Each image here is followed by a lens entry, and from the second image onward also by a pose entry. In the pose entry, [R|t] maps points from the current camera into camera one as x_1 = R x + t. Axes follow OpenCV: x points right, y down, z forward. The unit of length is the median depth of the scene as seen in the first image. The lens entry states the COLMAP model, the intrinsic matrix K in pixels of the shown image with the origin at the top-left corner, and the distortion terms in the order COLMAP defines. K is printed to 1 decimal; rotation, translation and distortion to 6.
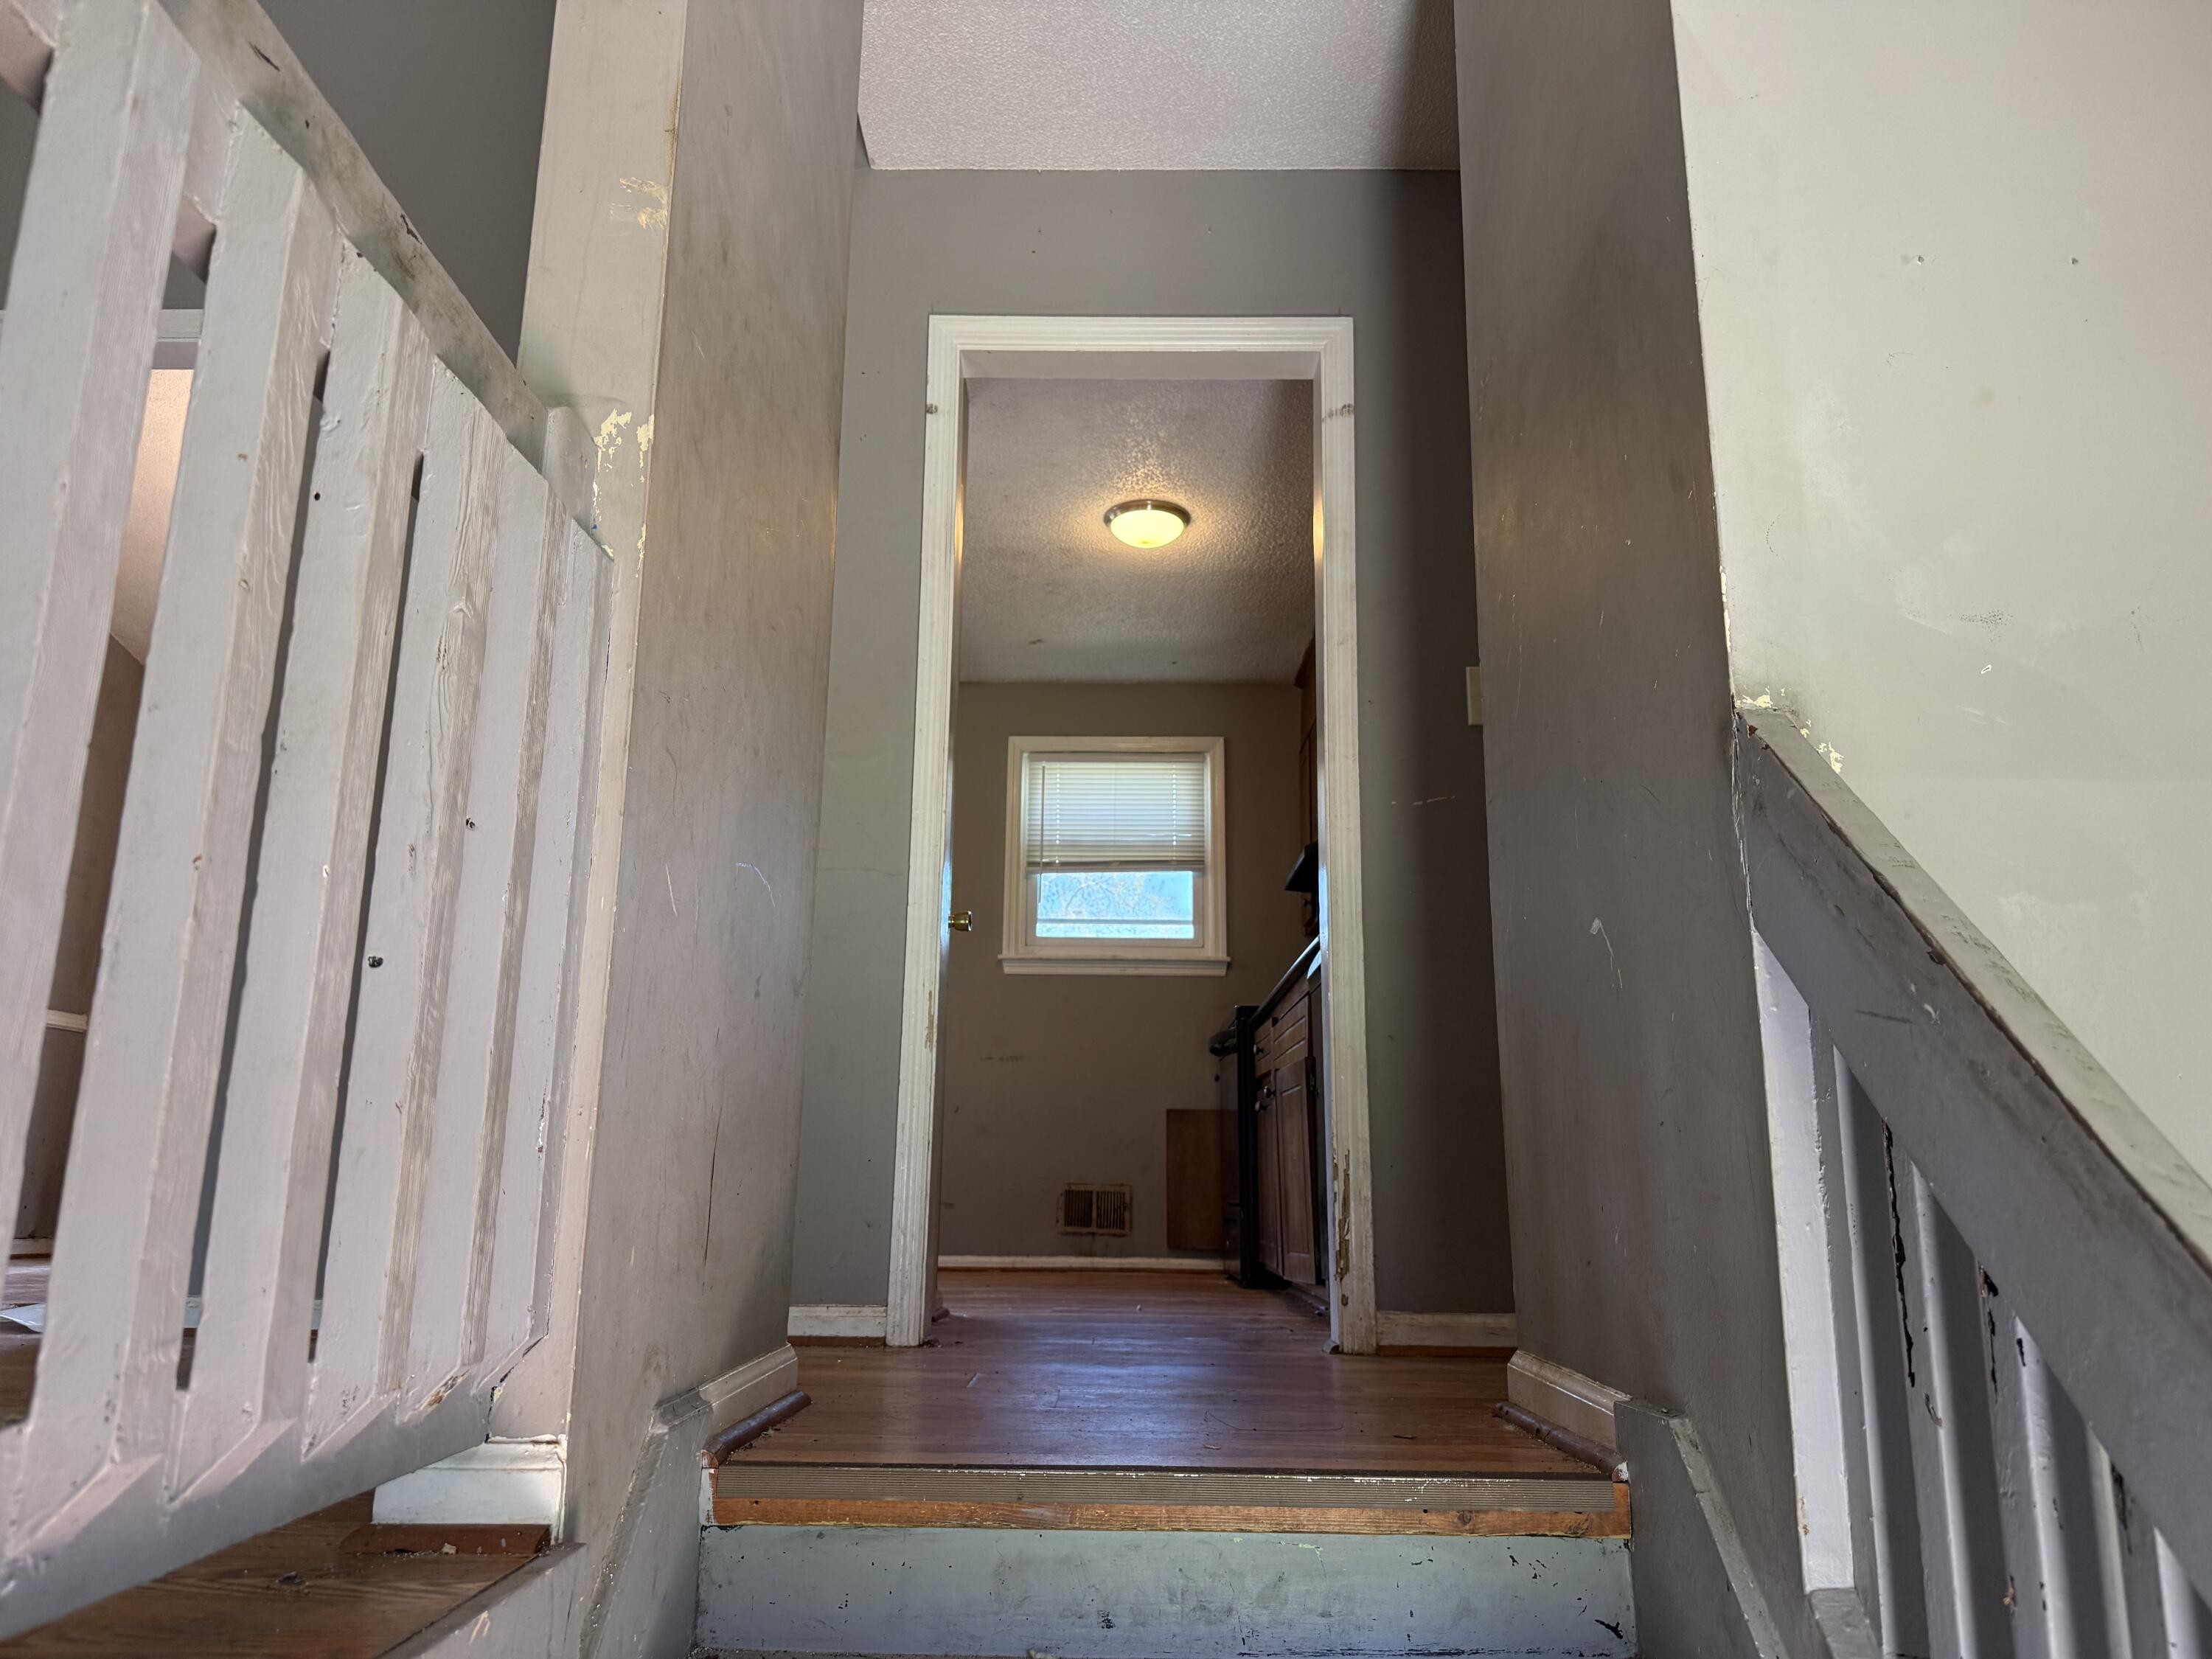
lens RADIAL K [[1576.3, 0, 1106.0], [0, 1576.3, 829.5], [0, 0, 1]] dist [0.177342, -0.332377]
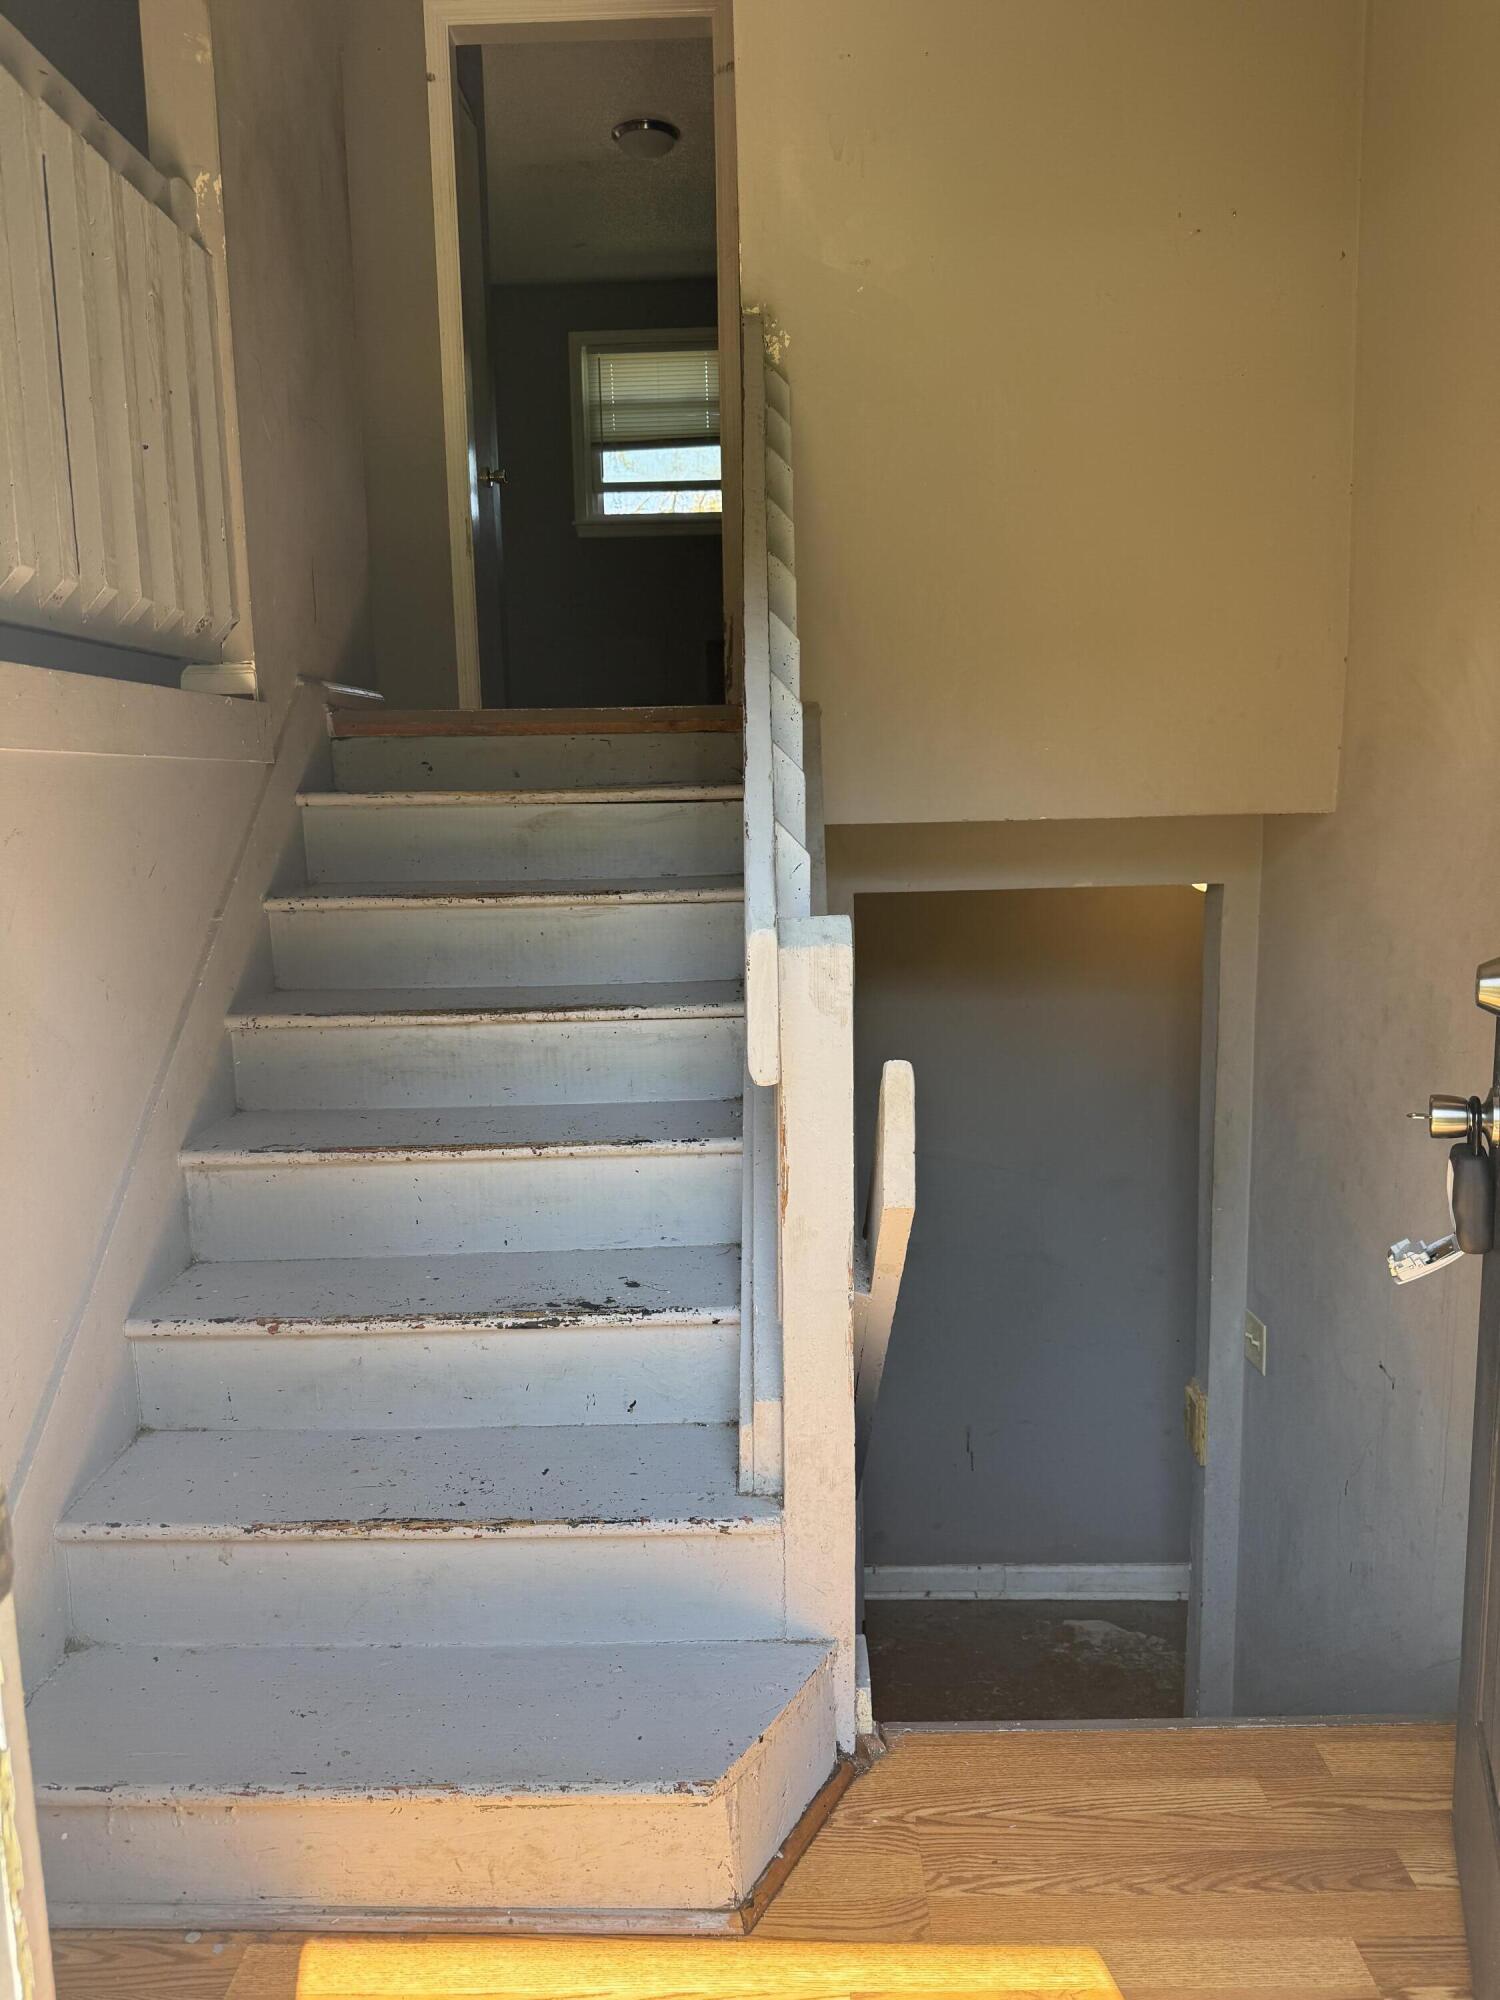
lens RADIAL K [[1456.4, 0, 750.0], [0, 1456.4, 1000.0], [0, 0, 1]] dist [-0.019262, 0.025395]
pose [[0.999361, -0.031842, -0.016234, 0.393758], [0.035584, 0.929042, 0.368260, 0.060695], [0.003356, -0.368603, 0.929581, -1.114509]]
